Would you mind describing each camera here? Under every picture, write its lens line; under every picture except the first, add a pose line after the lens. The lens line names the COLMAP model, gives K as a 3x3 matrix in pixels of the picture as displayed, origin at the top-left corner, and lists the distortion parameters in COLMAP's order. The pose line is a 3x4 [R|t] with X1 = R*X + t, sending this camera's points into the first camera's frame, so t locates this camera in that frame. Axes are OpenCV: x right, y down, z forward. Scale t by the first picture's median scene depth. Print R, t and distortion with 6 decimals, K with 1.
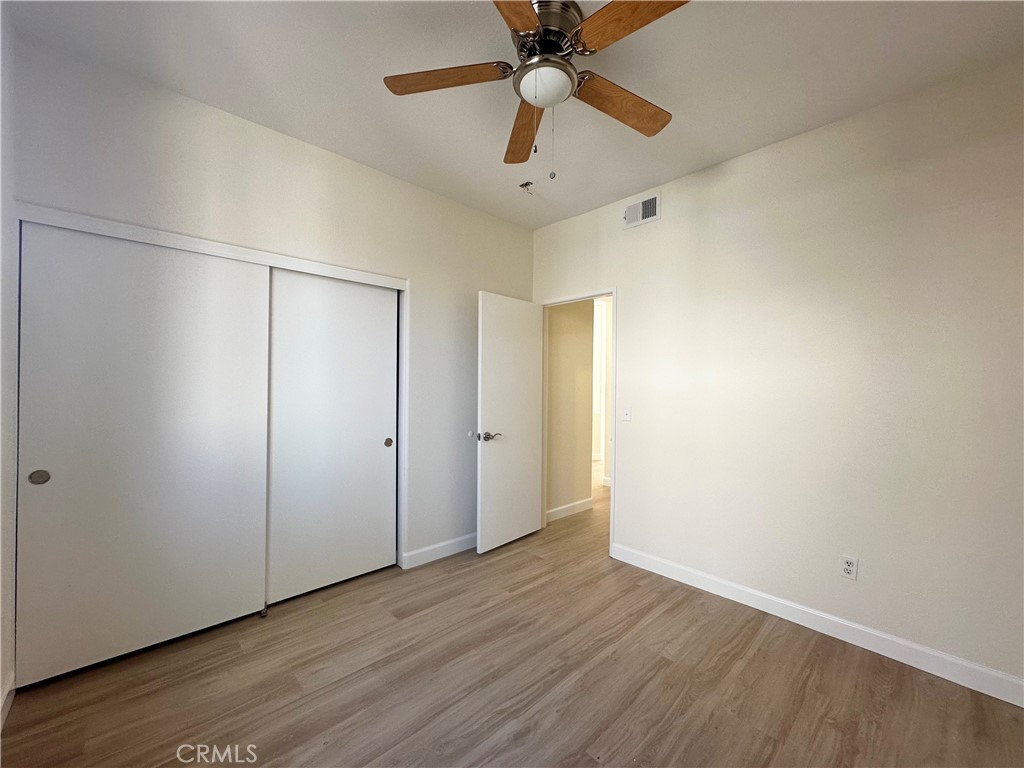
lens RADIAL K [[410.2, 0, 516.3], [0, 410.2, 380.6], [0, 0, 1]] dist [-0.002785, 0.001147]
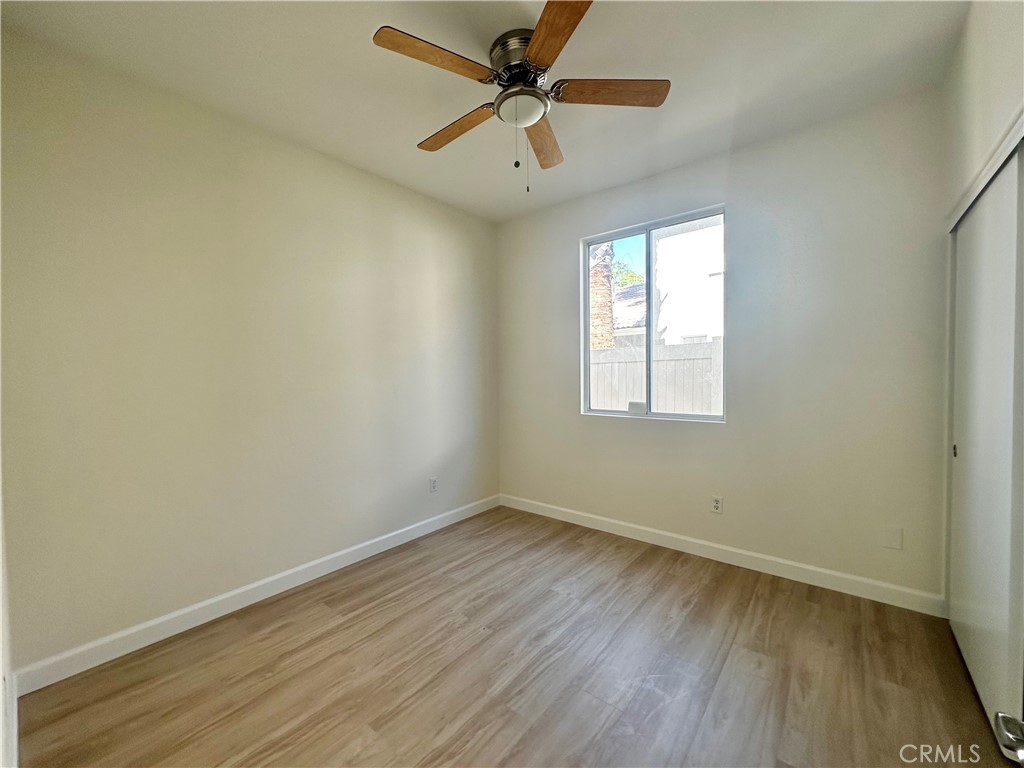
lens RADIAL K [[410.2, 0, 513.7], [0, 410.2, 383.7], [0, 0, 1]] dist [-0.002785, 0.001147]
pose [[-0.992145, 0.006277, -0.124937, 0.215363], [0.003072, 0.999662, 0.025827, 0.015101], [0.125057, 0.025241, -0.991828, 1.913466]]
